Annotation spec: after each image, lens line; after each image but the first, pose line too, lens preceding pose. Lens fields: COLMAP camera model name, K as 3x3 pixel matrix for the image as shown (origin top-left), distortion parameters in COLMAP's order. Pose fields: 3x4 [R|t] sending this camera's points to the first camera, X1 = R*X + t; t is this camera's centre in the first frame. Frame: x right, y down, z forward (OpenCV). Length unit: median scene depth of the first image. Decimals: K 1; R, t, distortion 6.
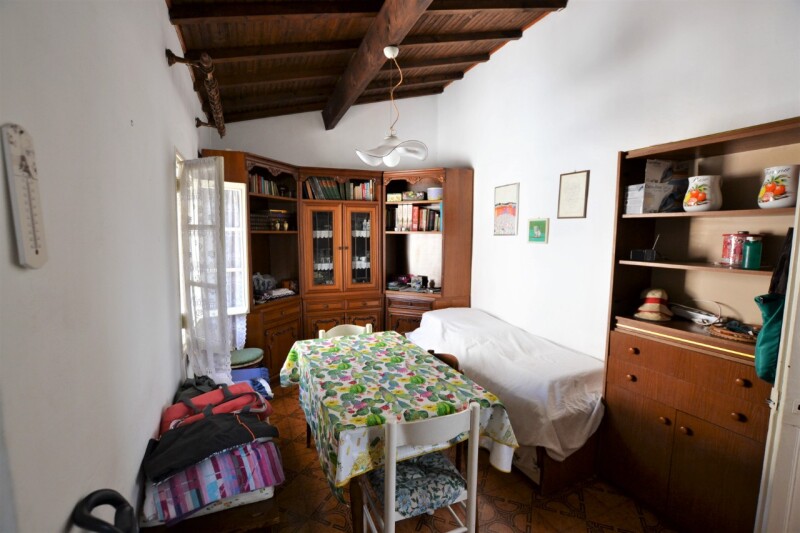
lens RADIAL K [[353.2, 0, 397.9], [0, 353.2, 270.2], [0, 0, 1]] dist [-0.030385, -0.000156]
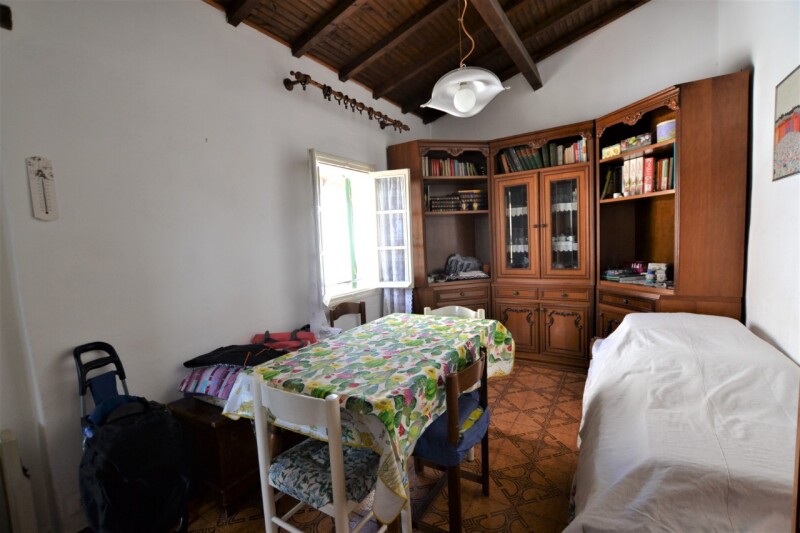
lens RADIAL K [[353.2, 0, 397.9], [0, 353.2, 270.2], [0, 0, 1]] dist [-0.030385, -0.000156]
pose [[0.589874, 0.037577, -0.806620, 0.333024], [-0.028881, 0.999259, 0.025431, 0.031770], [0.806979, 0.008295, 0.590522, 0.246365]]
